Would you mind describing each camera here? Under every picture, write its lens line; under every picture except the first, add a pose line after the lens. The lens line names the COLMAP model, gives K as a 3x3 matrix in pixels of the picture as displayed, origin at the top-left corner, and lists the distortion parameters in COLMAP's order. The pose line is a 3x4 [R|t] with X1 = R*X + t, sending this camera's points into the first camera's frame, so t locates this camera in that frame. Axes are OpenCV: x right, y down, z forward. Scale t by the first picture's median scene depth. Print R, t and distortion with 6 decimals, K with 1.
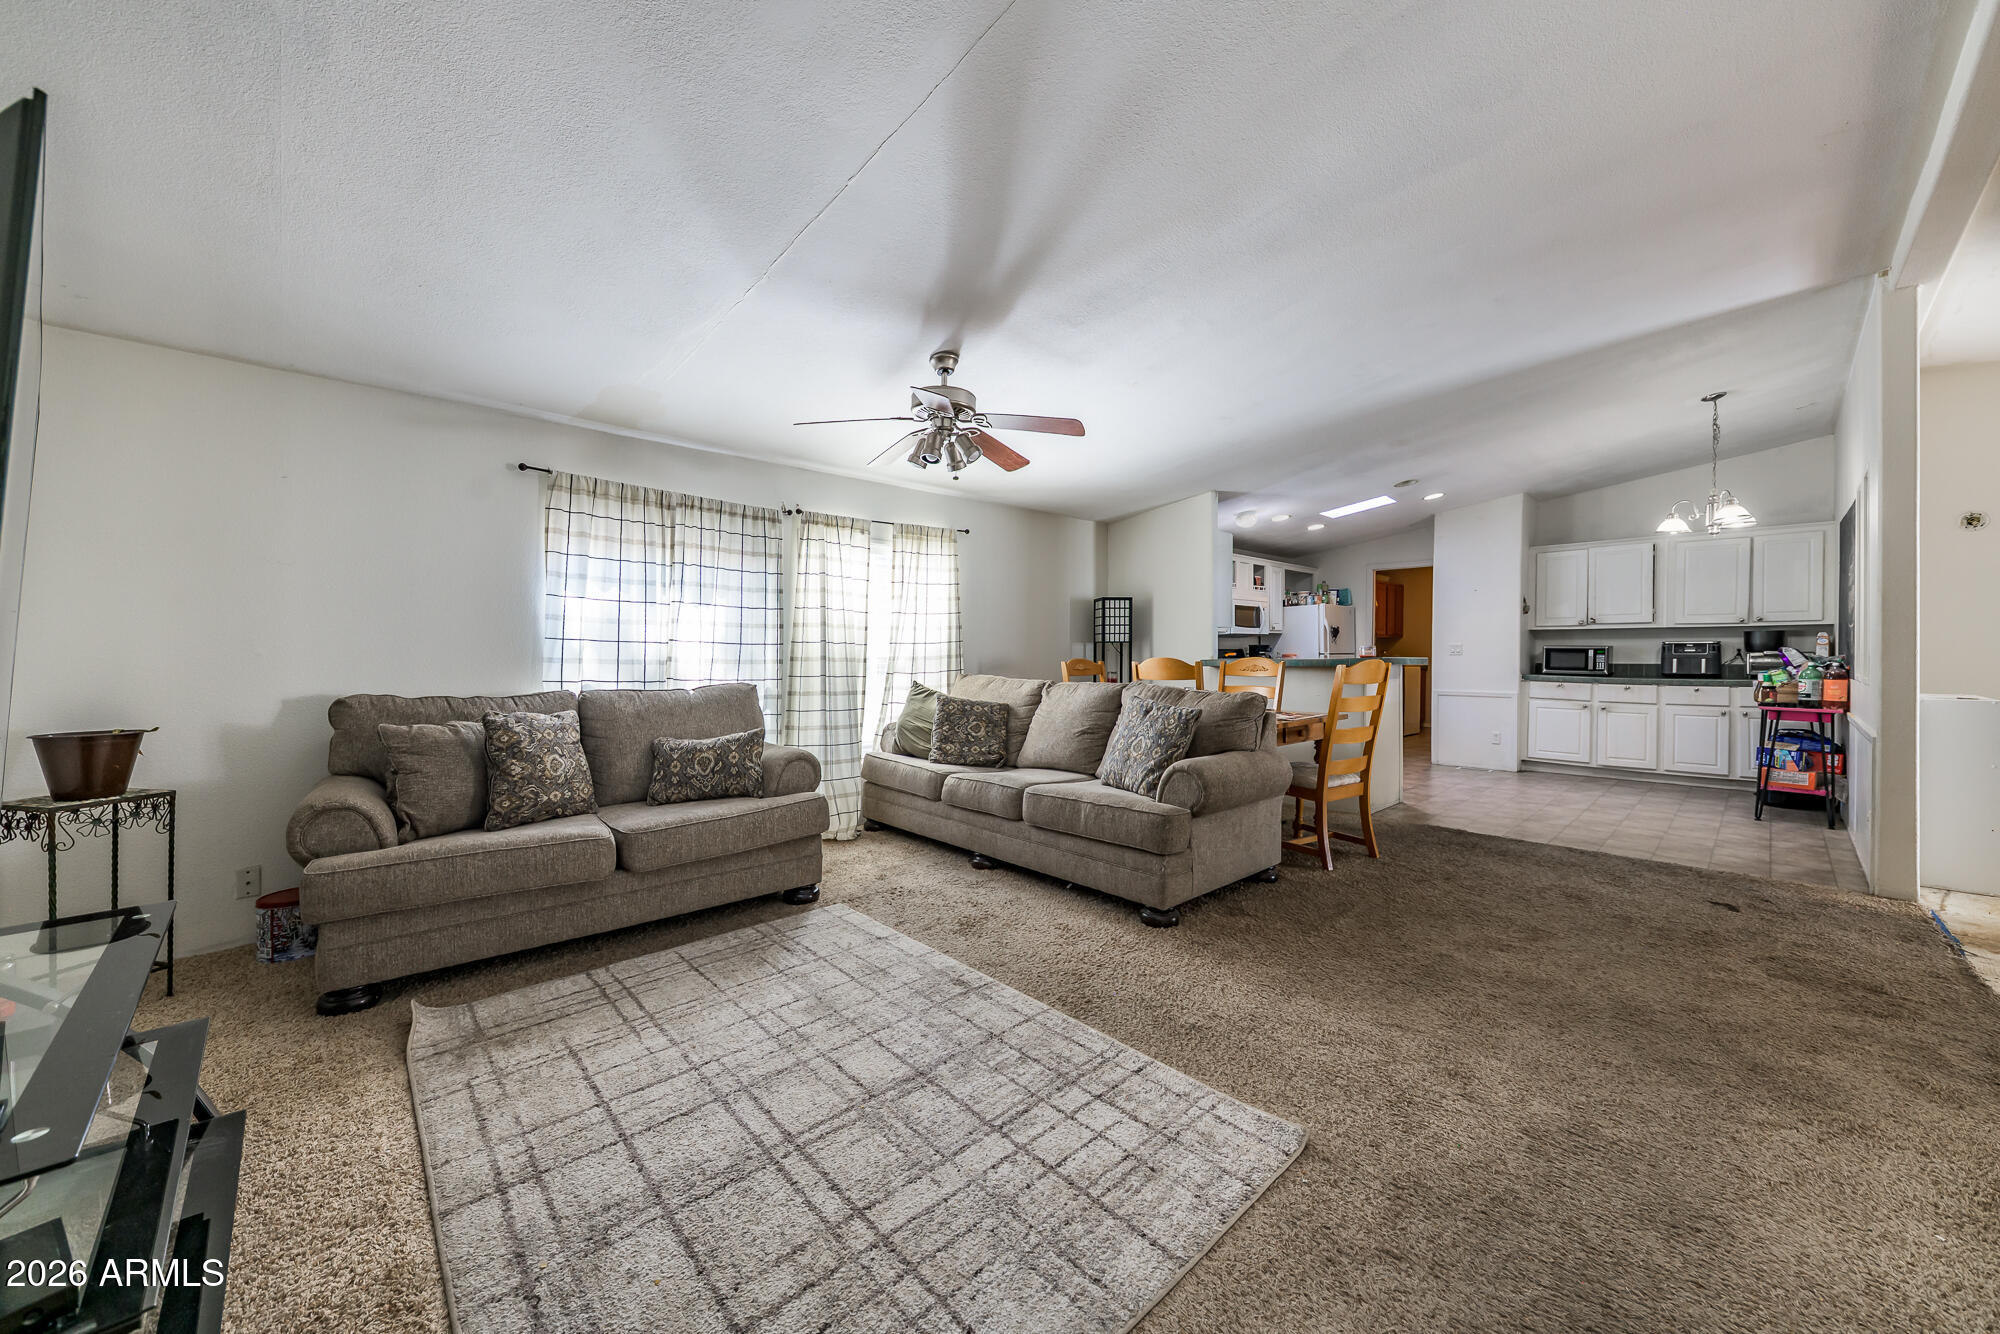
lens RADIAL K [[727.5, 0, 1015.7], [0, 727.5, 666.1], [0, 0, 1]] dist [0.007970, -0.000857]
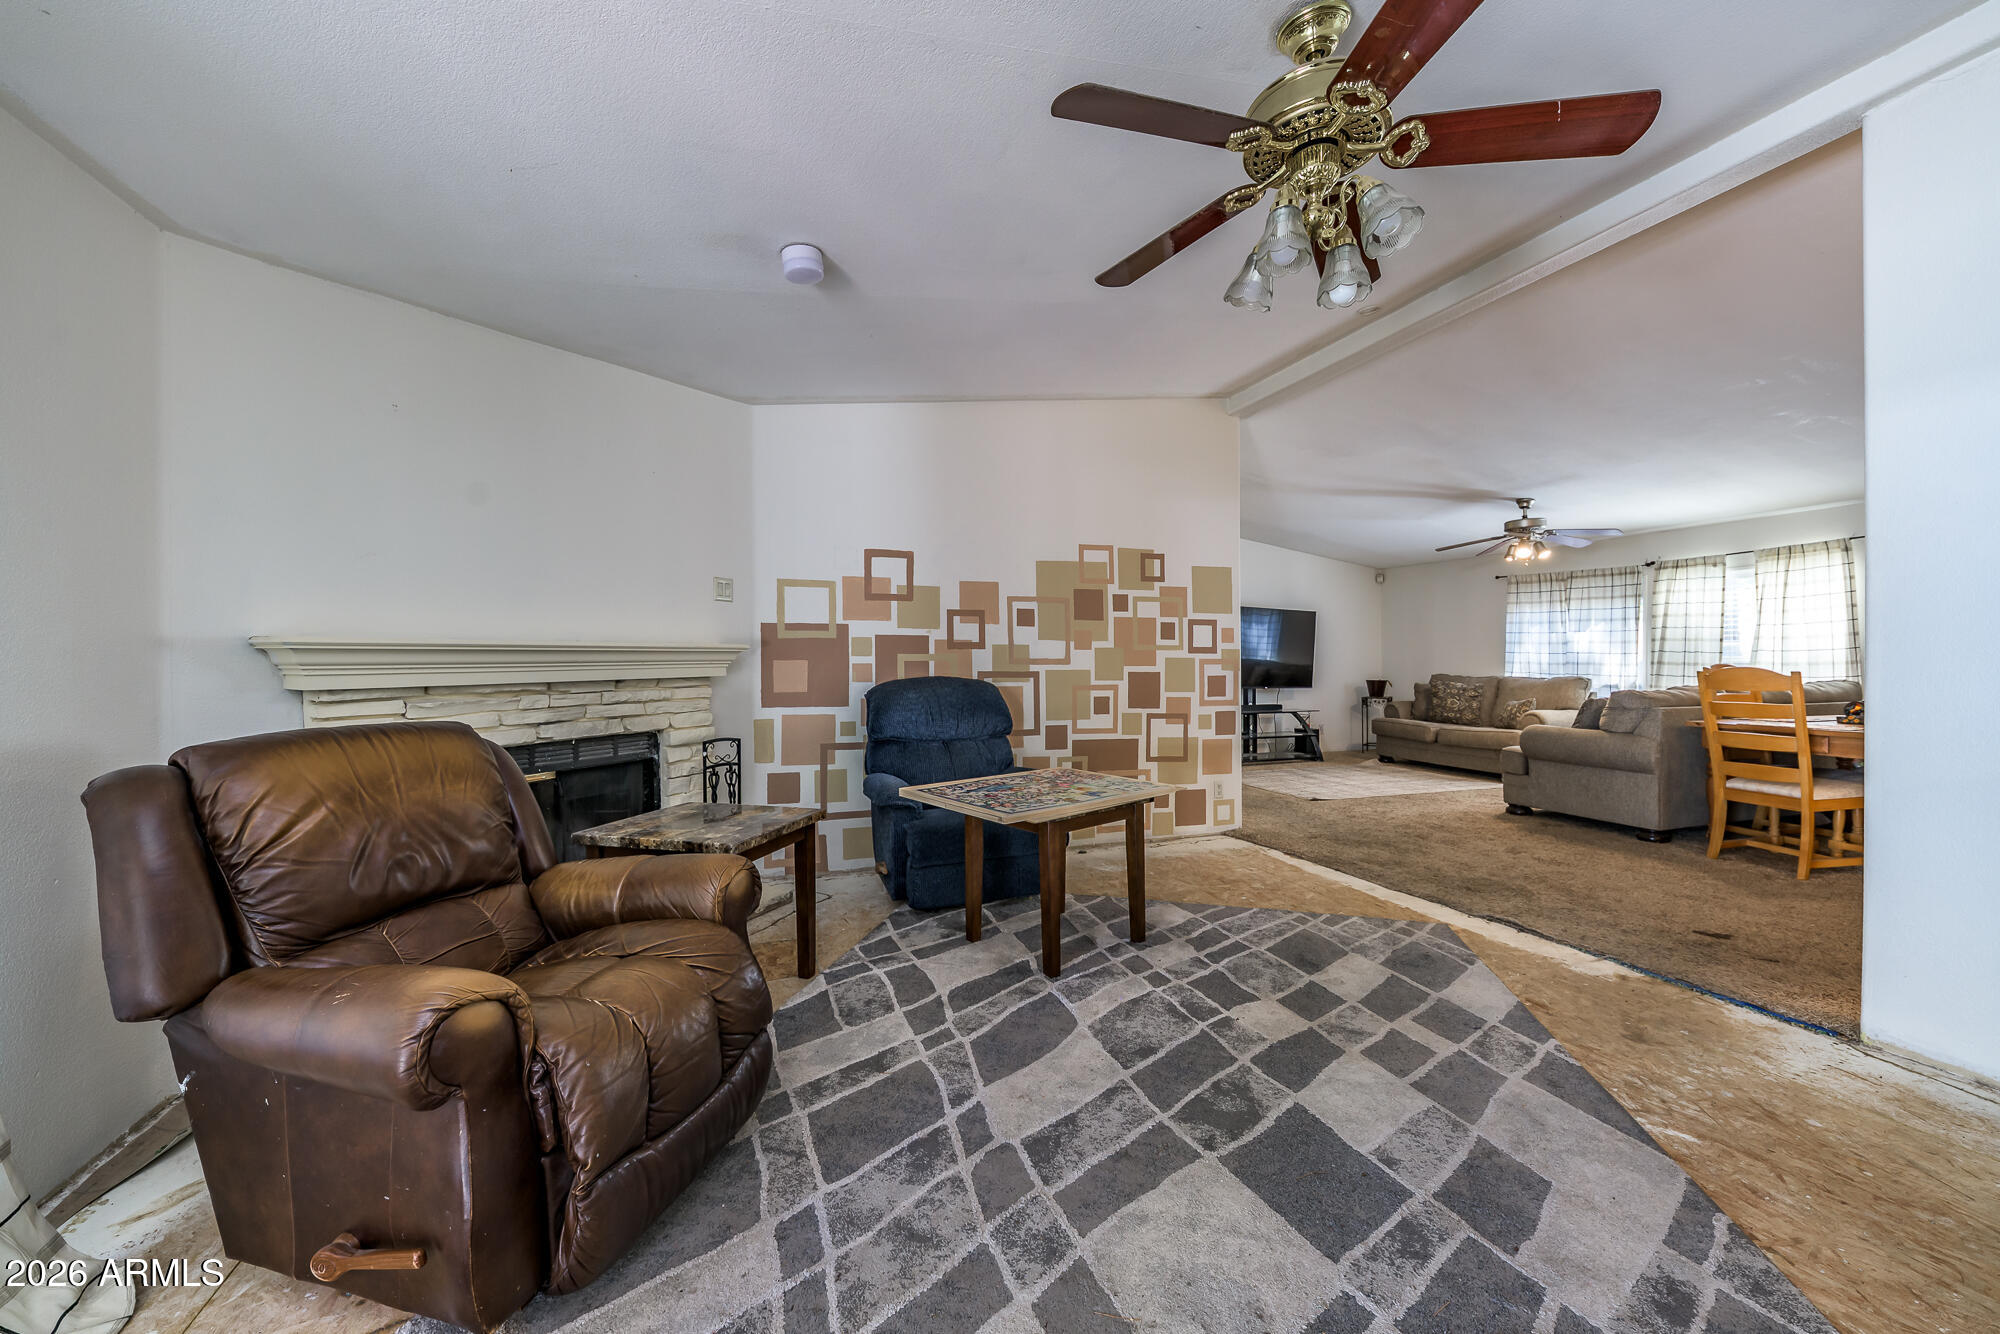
lens RADIAL K [[727.5, 0, 1011.4], [0, 727.5, 671.6], [0, 0, 1]] dist [0.007970, -0.000857]
pose [[-0.393068, 0.019425, -0.919304, 1.812166], [-0.012877, 0.999562, 0.026627, -0.017127], [0.919419, 0.022304, -0.392646, 0.446826]]
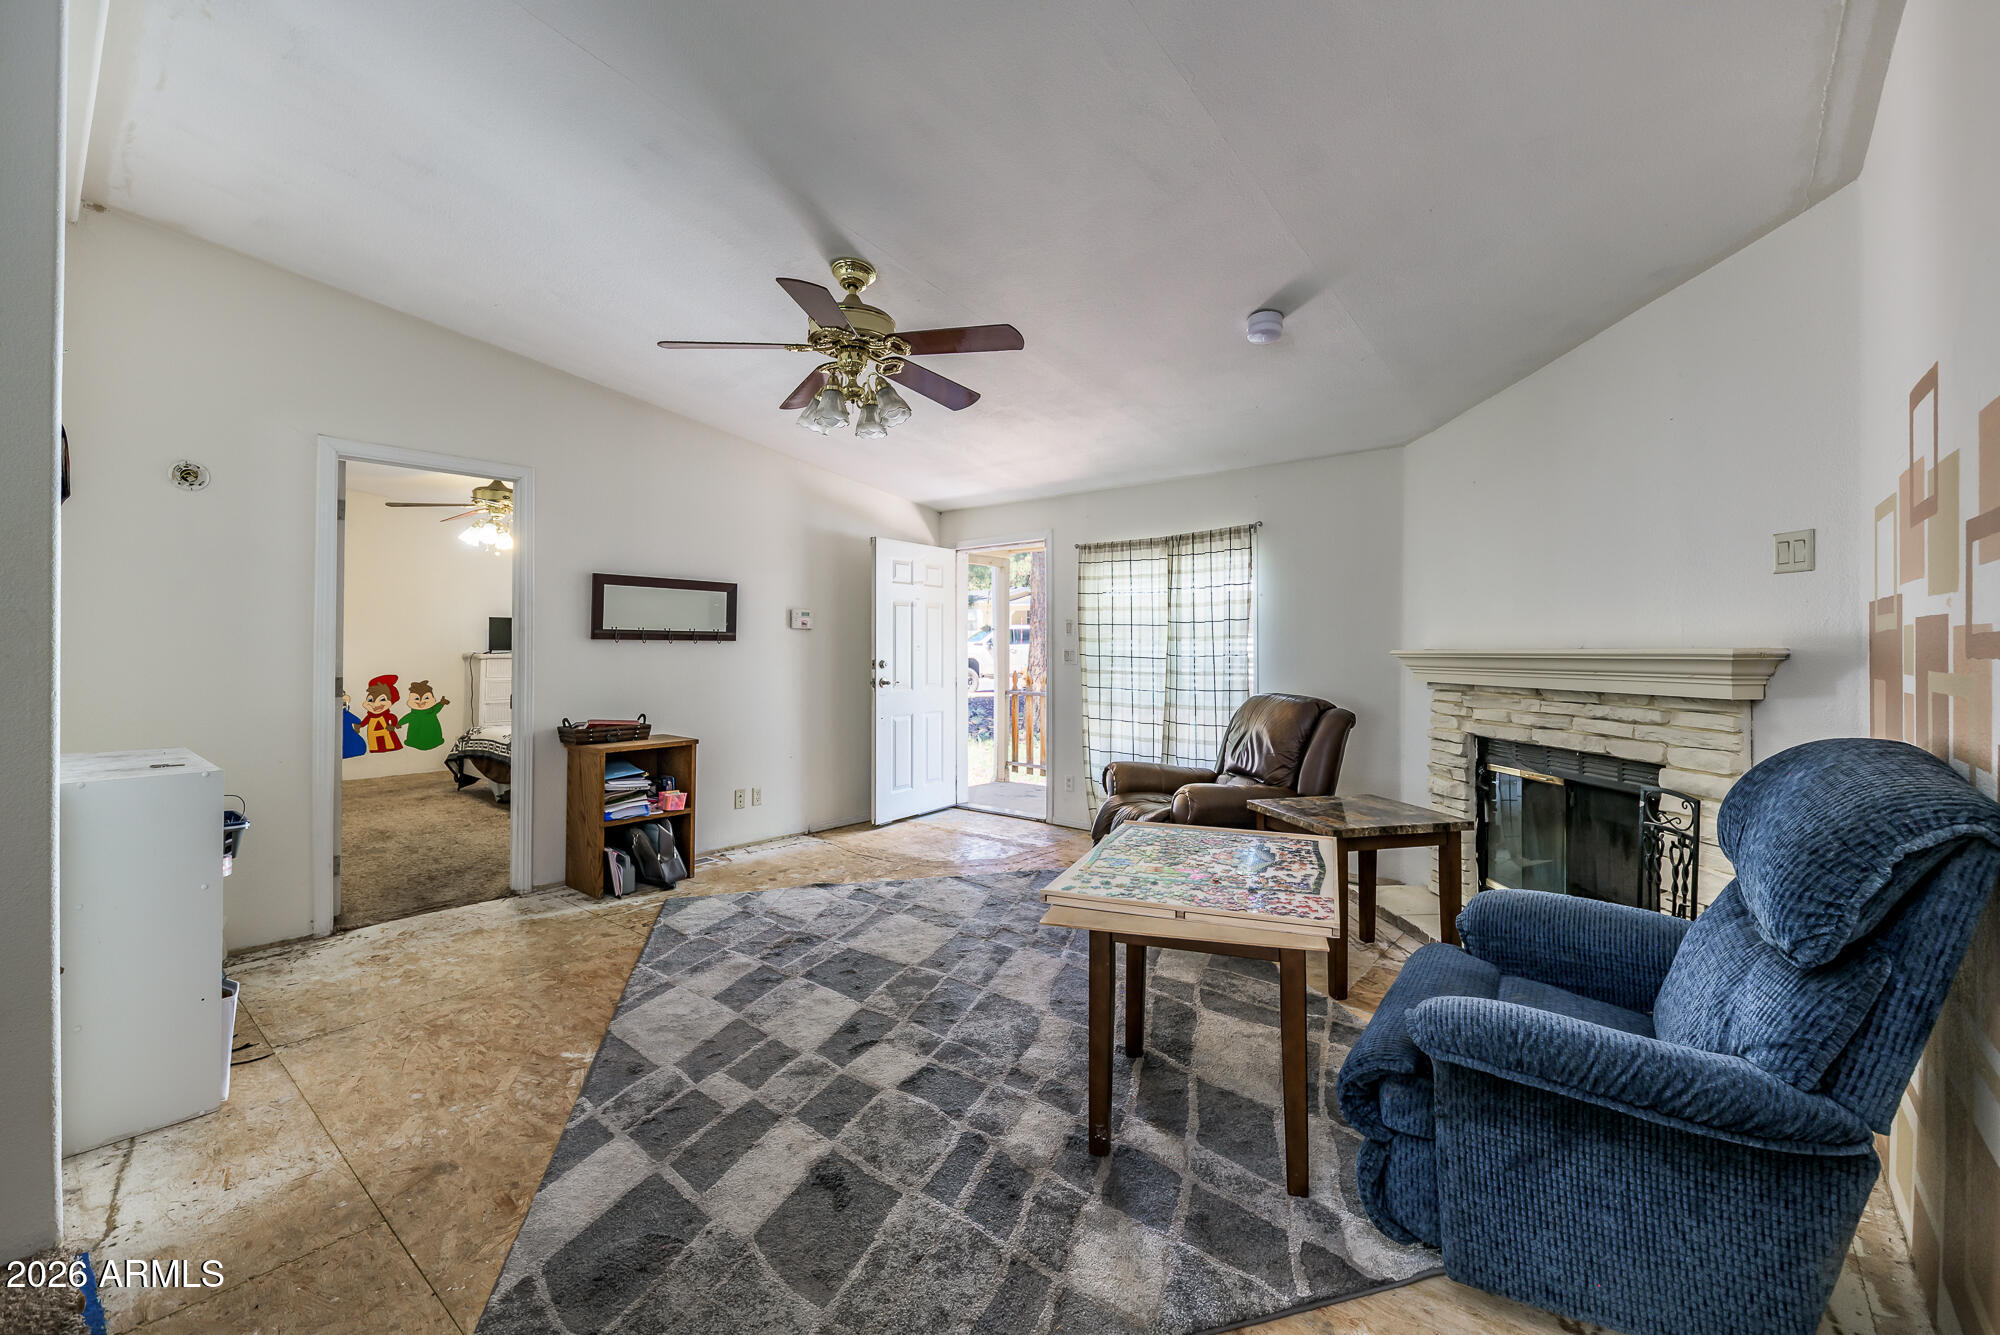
lens RADIAL K [[824.3, 0, 989.0], [0, 824.3, 655.0], [0, 0, 1]] dist [-0.000161, 0.000229]
pose [[-0.095141, -0.000607, 0.995464, 0.573629], [0.017479, 0.999845, 0.002280, -0.027692], [-0.995310, 0.017617, -0.095116, 0.389119]]
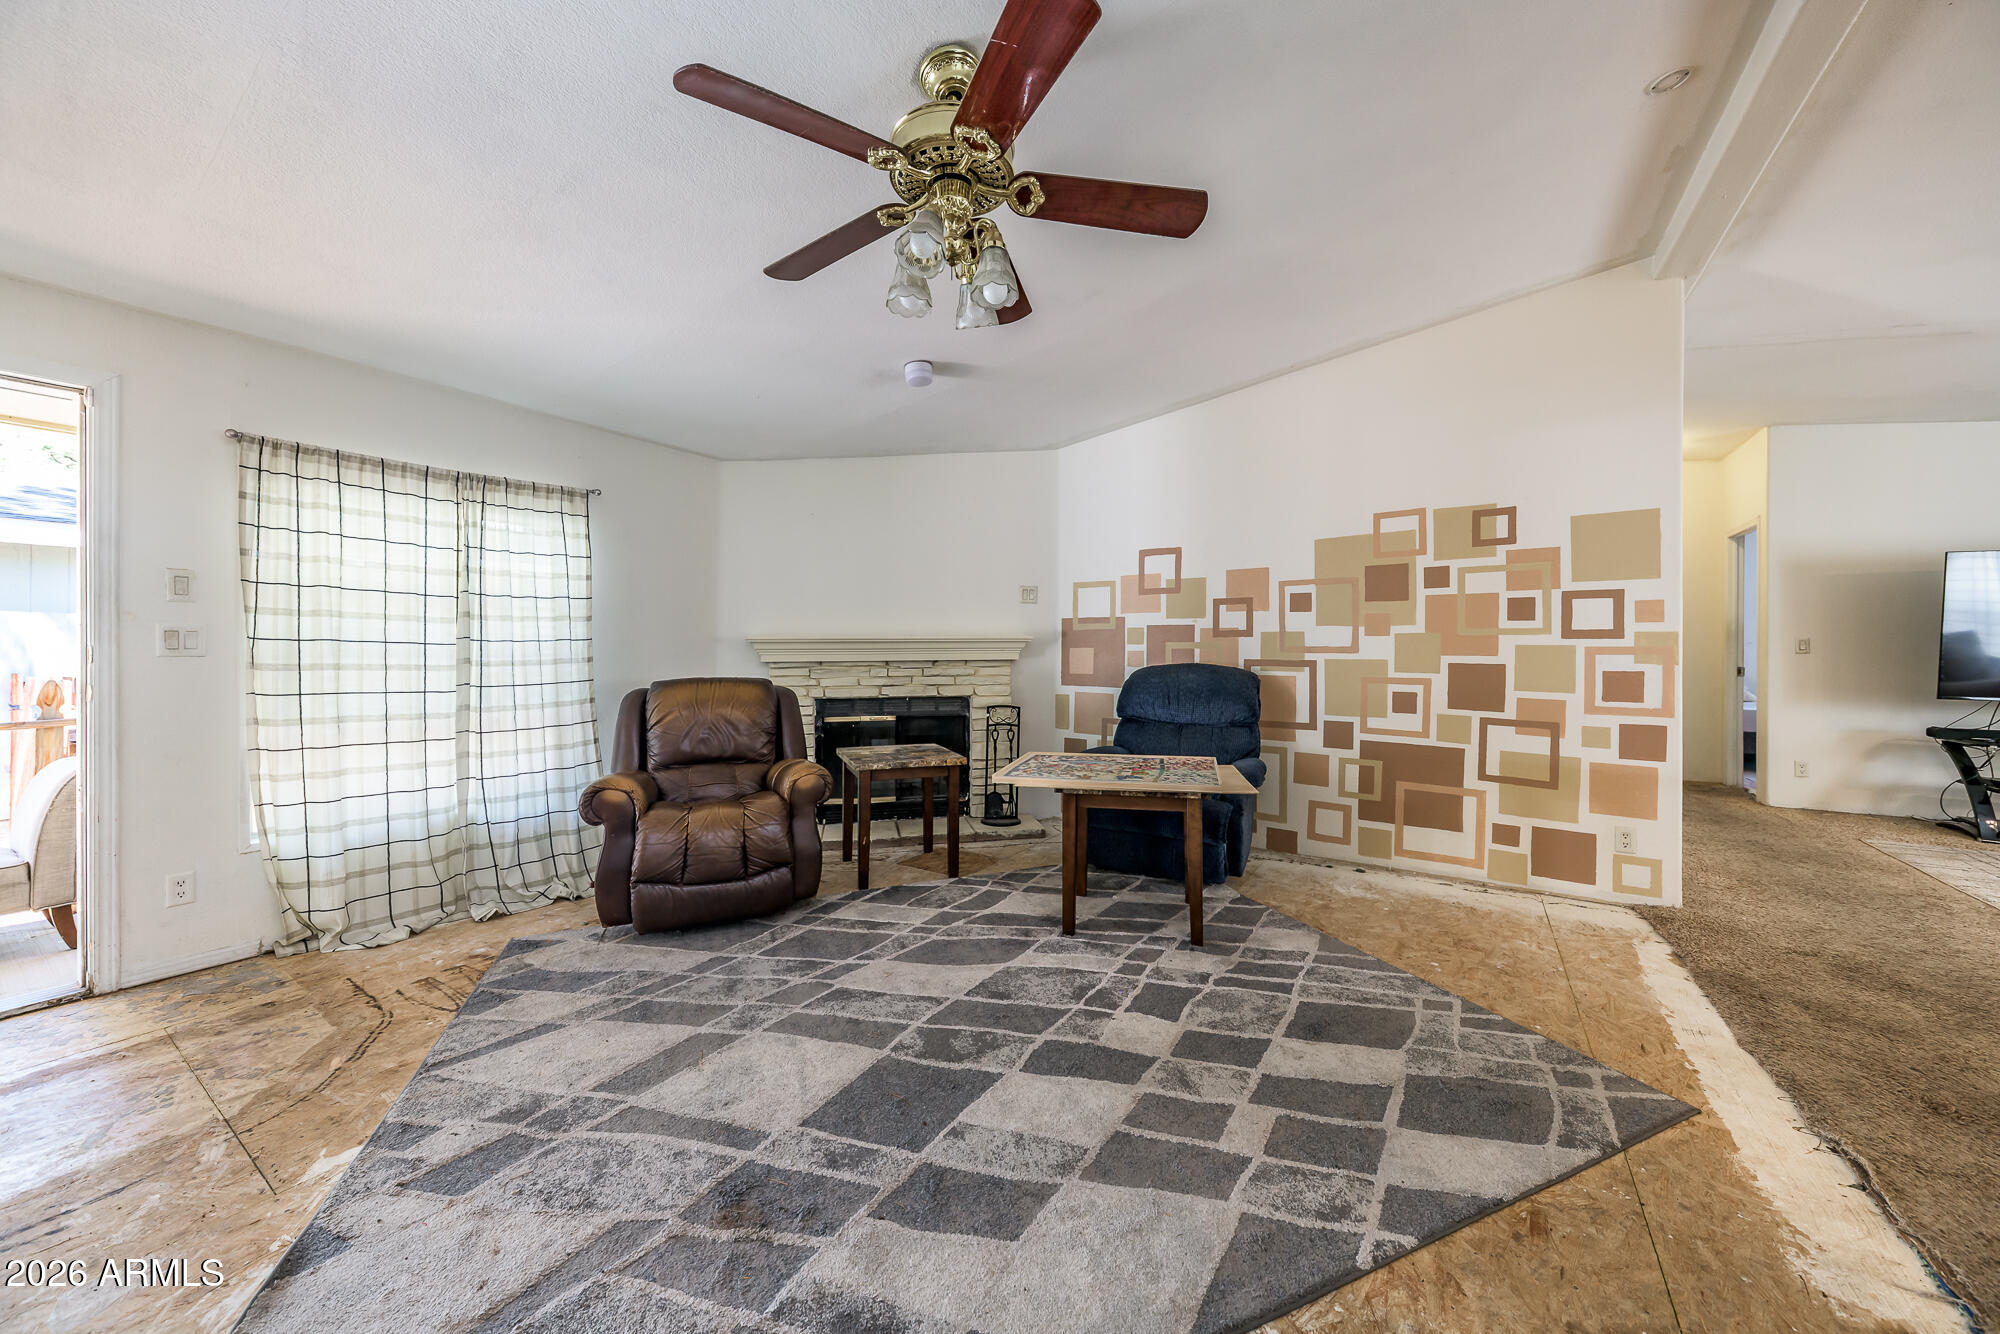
lens RADIAL K [[705.4, 0, 1027.6], [0, 705.4, 655.2], [0, 0, 1]] dist [0.007855, -0.001698]
pose [[-0.968191, 0.007281, -0.250105, 1.405887], [0.000148, 0.999593, 0.028526, -0.023699], [0.250211, 0.027582, -0.967798, 0.901065]]
